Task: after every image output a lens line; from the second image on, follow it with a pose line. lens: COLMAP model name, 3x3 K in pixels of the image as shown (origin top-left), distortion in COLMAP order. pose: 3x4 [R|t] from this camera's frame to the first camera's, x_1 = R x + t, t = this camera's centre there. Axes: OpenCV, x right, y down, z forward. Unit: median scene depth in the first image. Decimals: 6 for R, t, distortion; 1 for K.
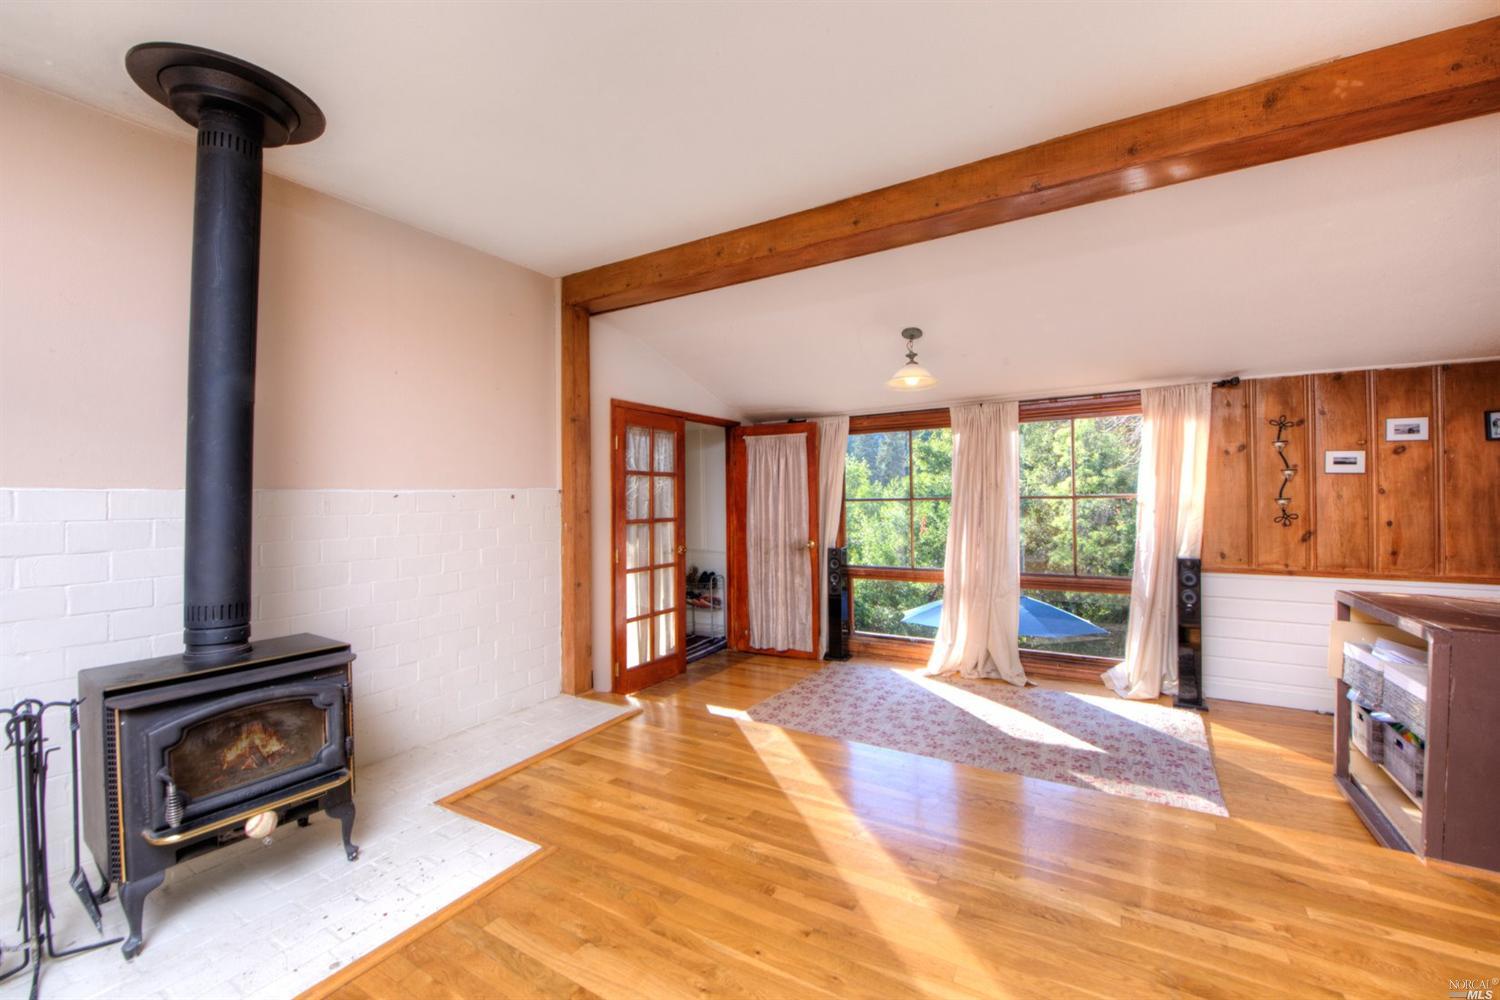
lens RADIAL K [[598.2, 0, 752.6], [0, 598.2, 491.1], [0, 0, 1]] dist [-0.014309, -0.001864]
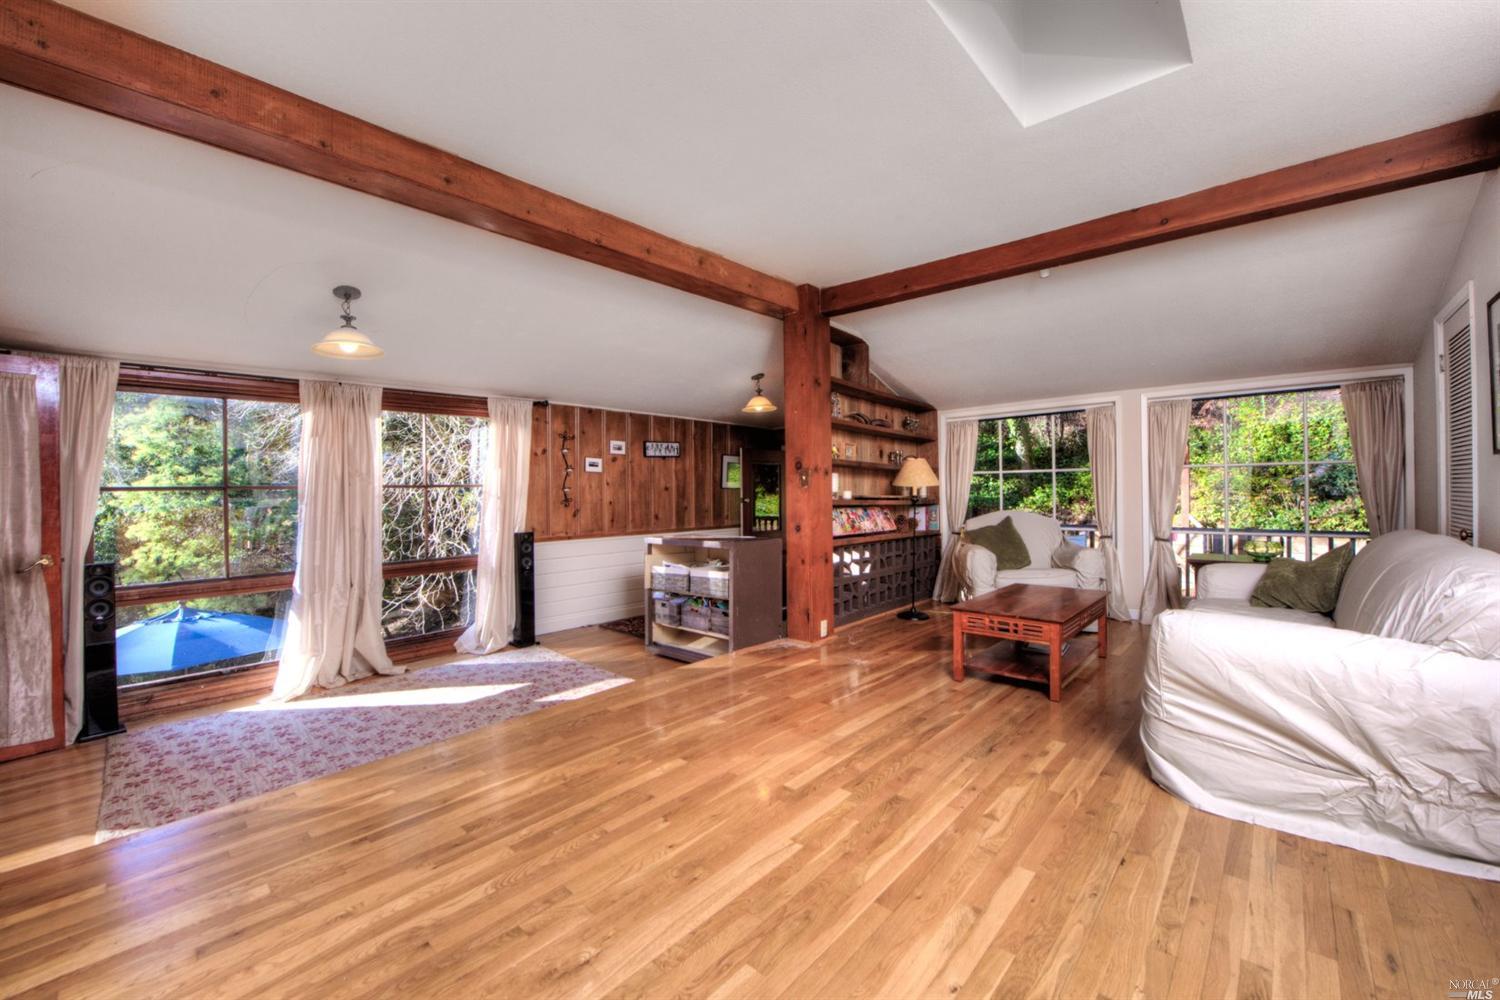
lens RADIAL K [[598.2, 0, 751.3], [0, 598.2, 493.3], [0, 0, 1]] dist [-0.014309, -0.001864]
pose [[0.189551, 0.004453, 0.981861, -0.471732], [0.002772, 0.999983, -0.005070, 0.034451], [-0.981867, 0.003683, 0.189535, 0.258285]]
